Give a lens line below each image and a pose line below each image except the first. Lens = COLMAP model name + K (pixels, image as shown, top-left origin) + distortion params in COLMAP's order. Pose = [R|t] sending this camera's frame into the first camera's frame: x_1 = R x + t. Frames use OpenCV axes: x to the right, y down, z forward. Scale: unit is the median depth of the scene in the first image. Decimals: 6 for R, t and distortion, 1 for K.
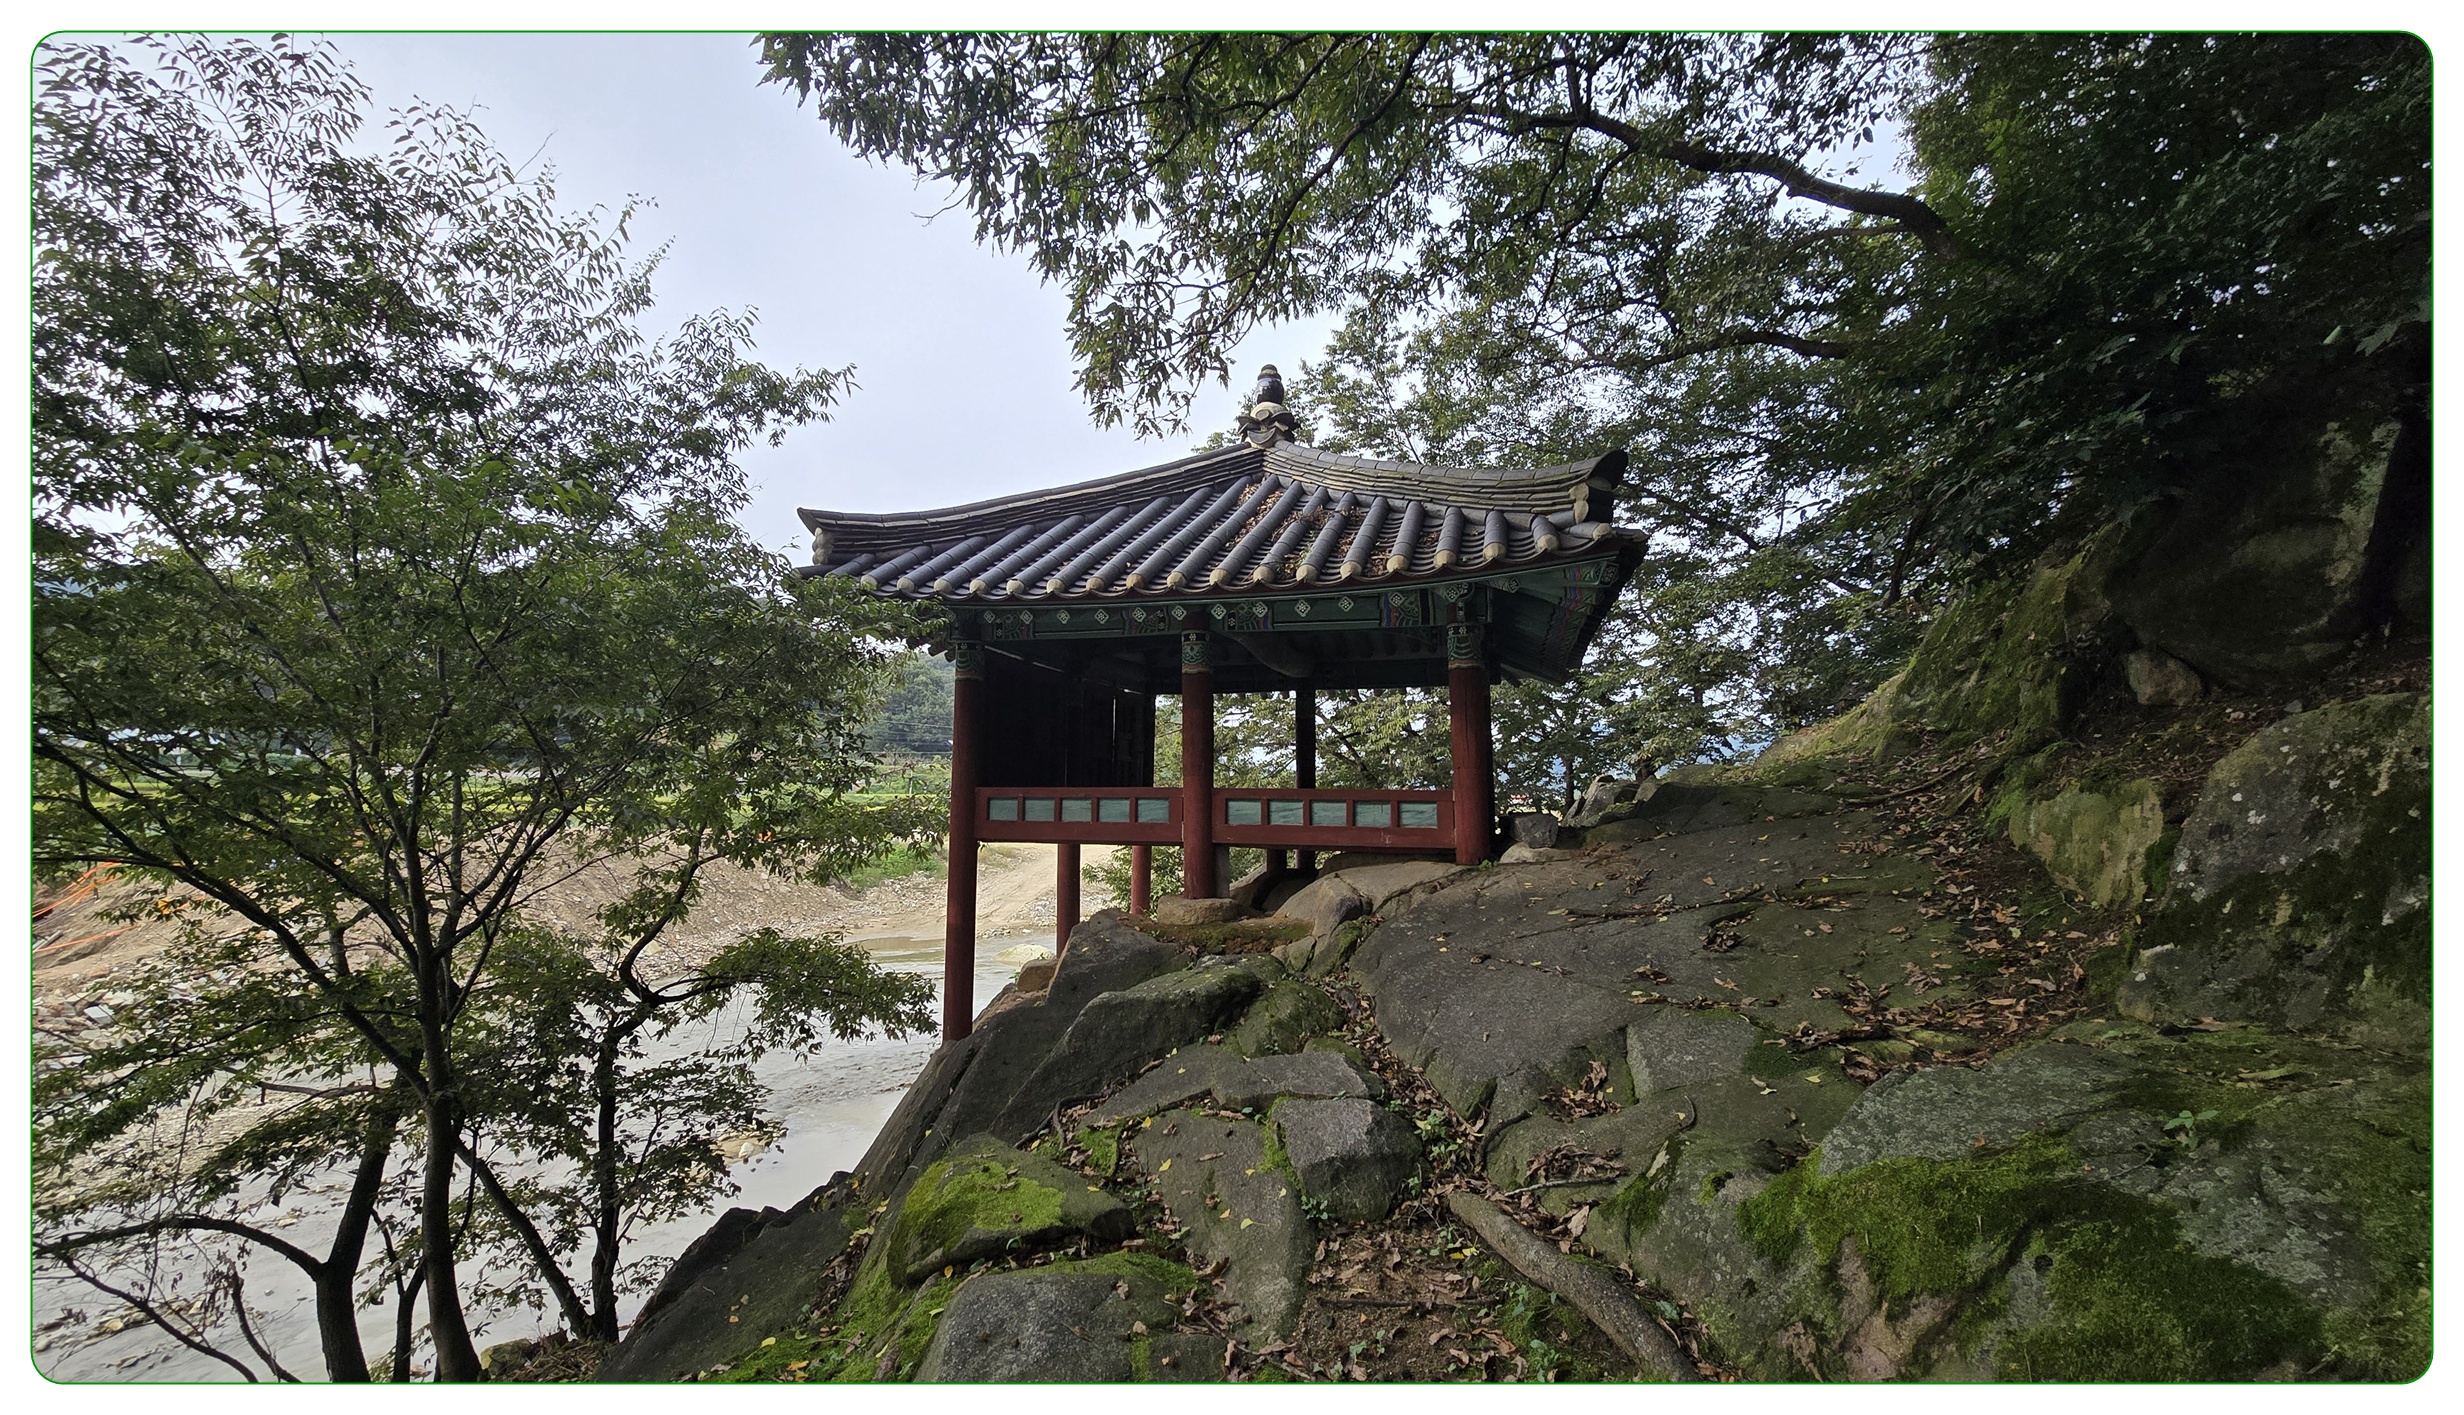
lens RADIAL K [[974.6, 0, 1232.0], [0, 974.6, 707.5], [0, 0, 1]] dist [-0.002926, -0.000323]
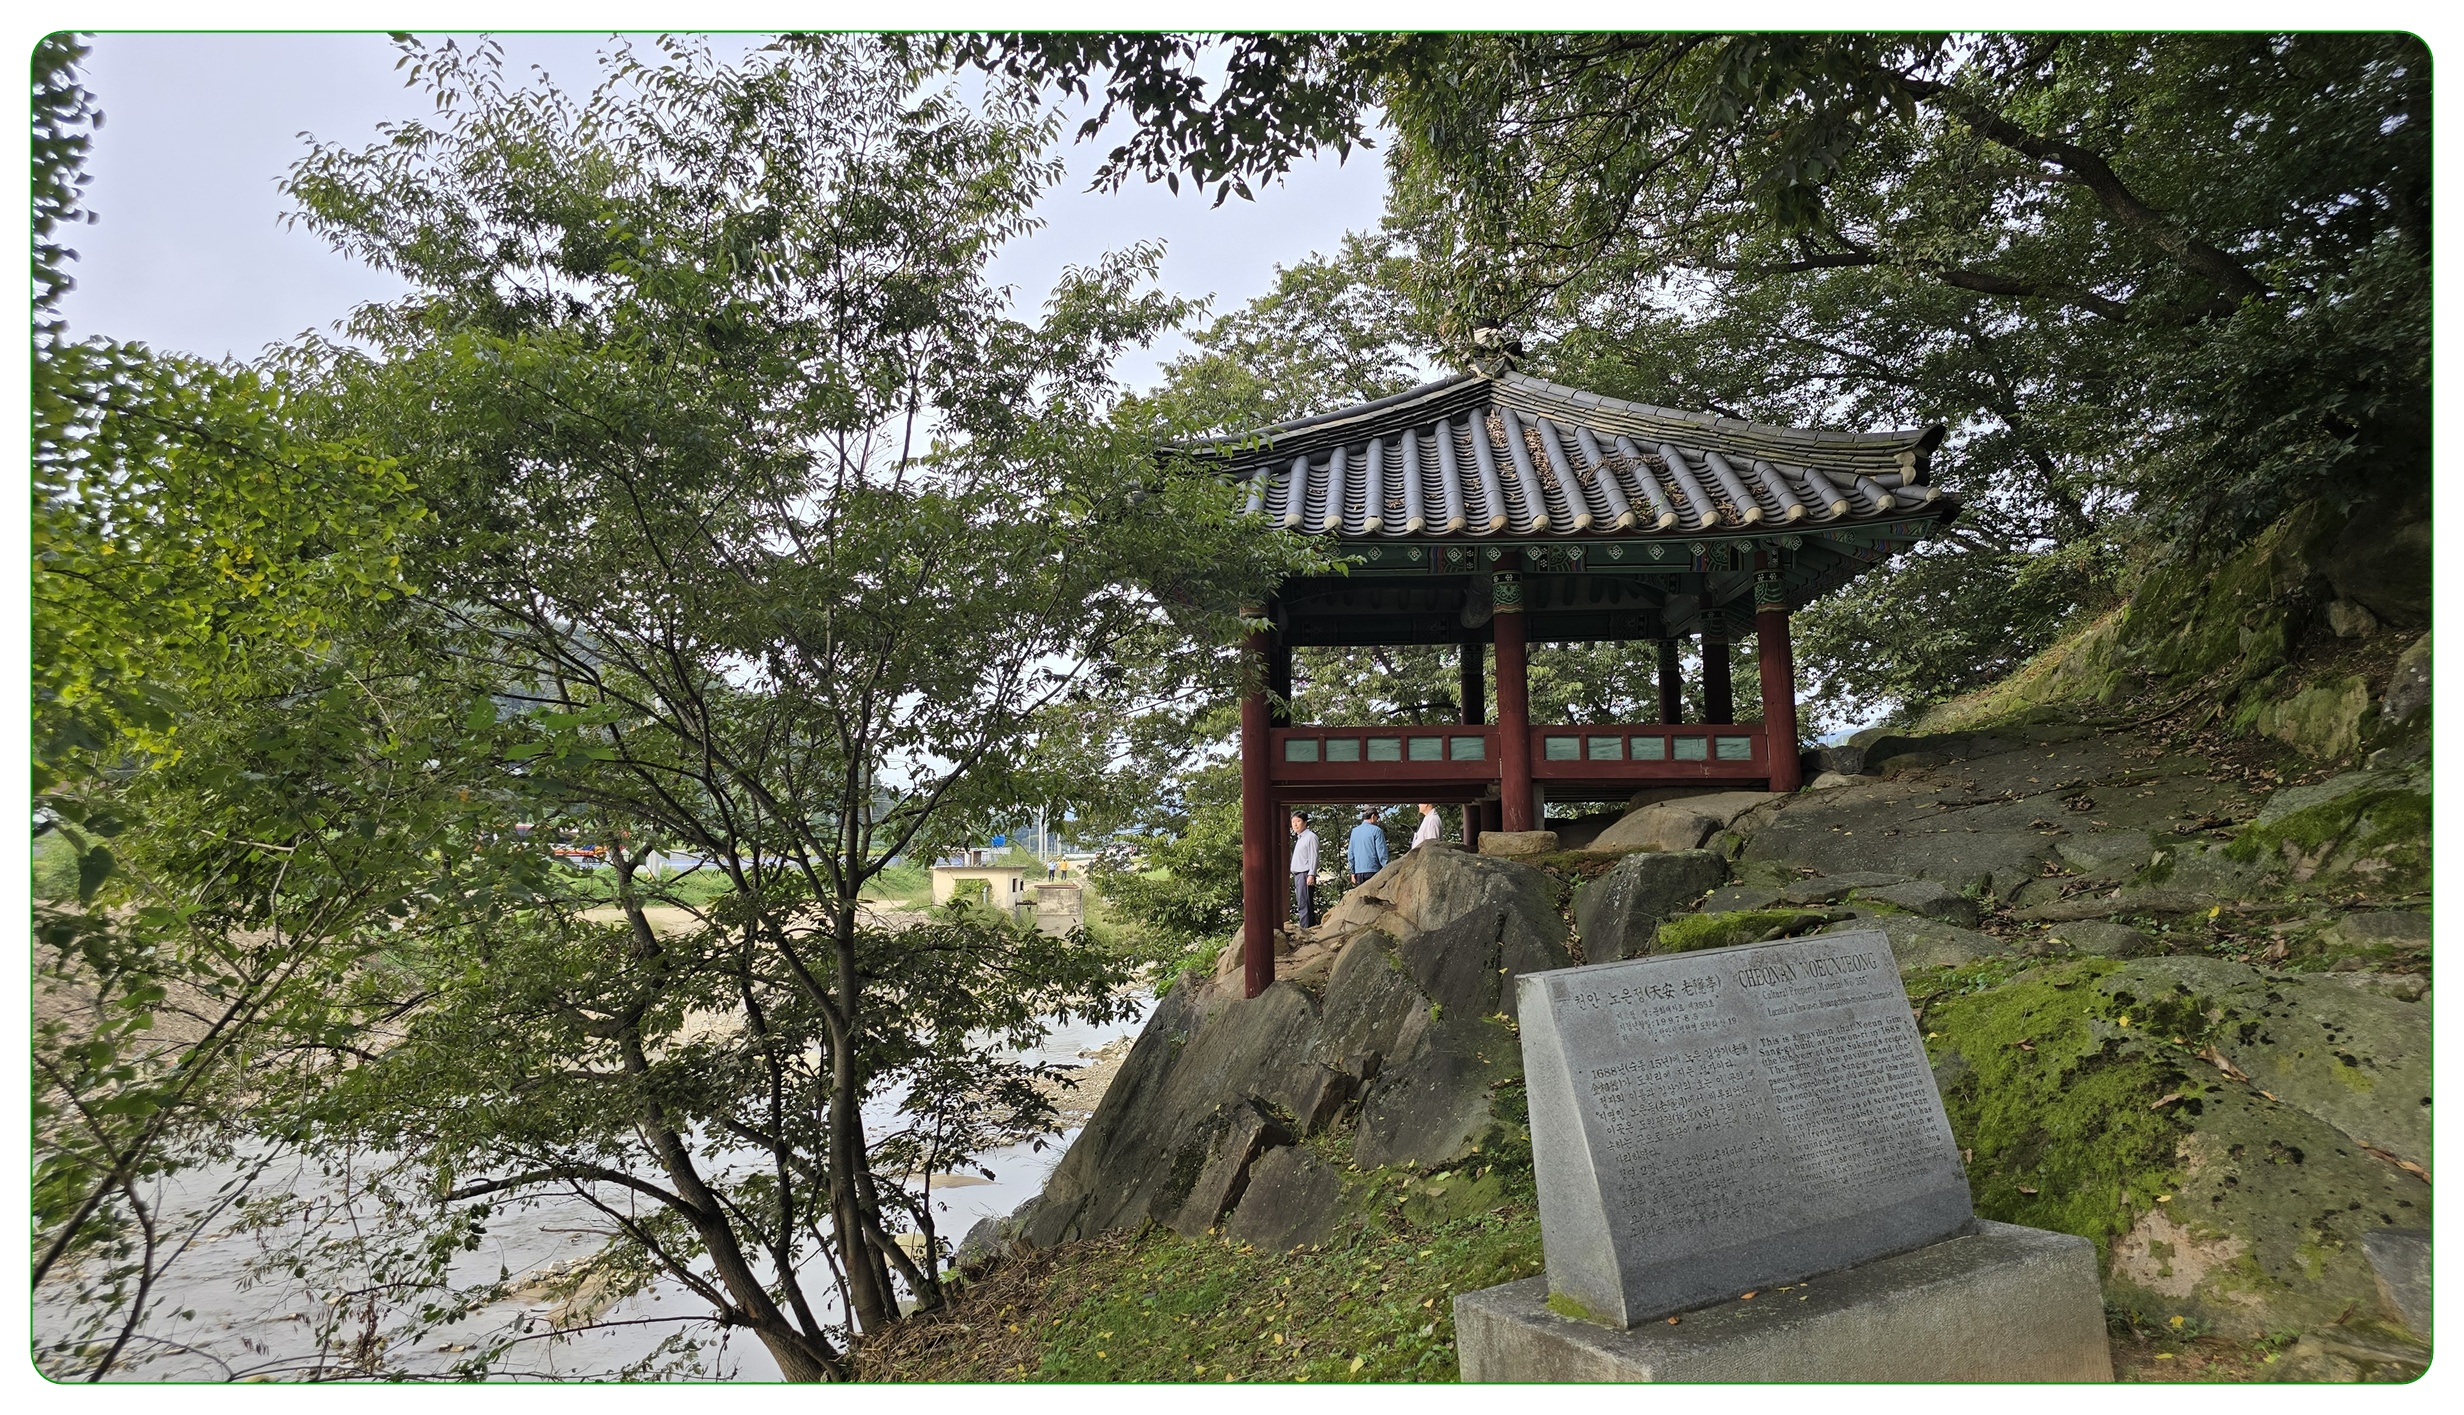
lens RADIAL K [[1583.3, 0, 1199.6], [0, 1583.3, 696.0], [0, 0, 1]] dist [-0.000043, -0.016045]
pose [[0.982945, 0.009296, 0.183665, -0.664876], [-0.008088, 0.999940, -0.007329, 0.066601], [-0.183722, 0.005718, 0.982962, -0.566905]]
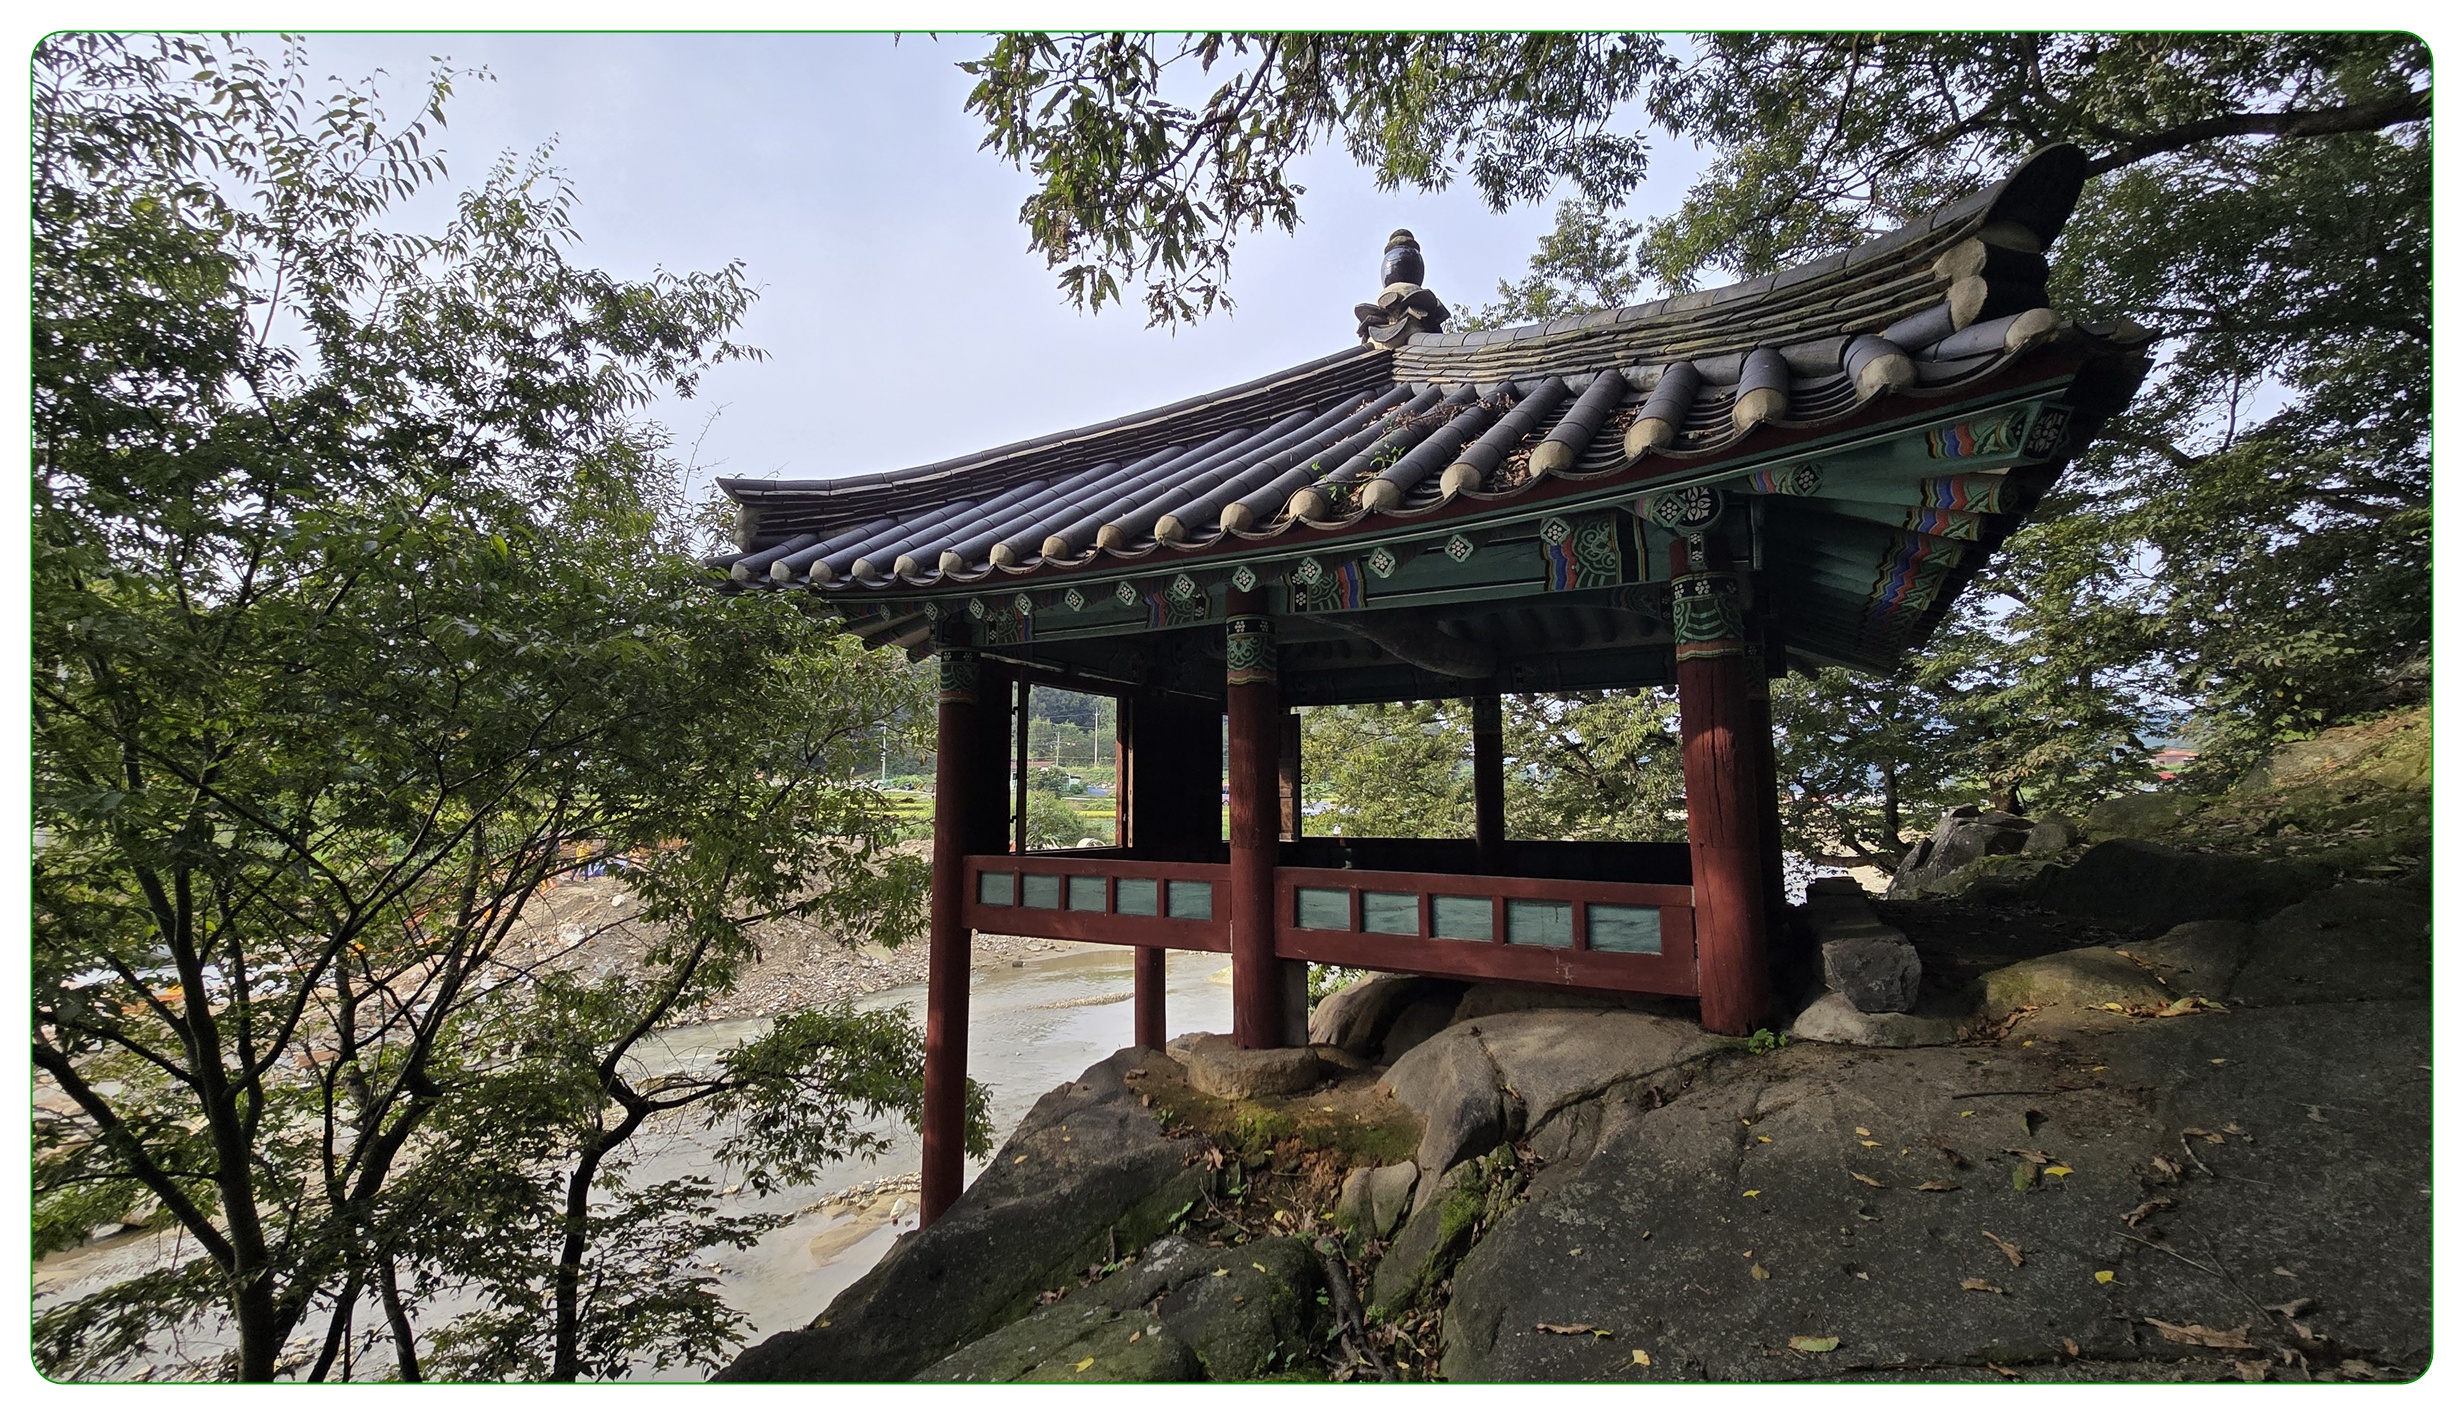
lens RADIAL K [[974.6, 0, 1232.0], [0, 974.6, 707.5], [0, 0, 1]] dist [-0.002926, -0.000323]
pose [[0.968088, -0.029806, -0.248831, 0.110586], [0.030070, 0.999544, -0.002741, -0.018524], [0.248799, -0.004829, 0.968543, 0.391449]]
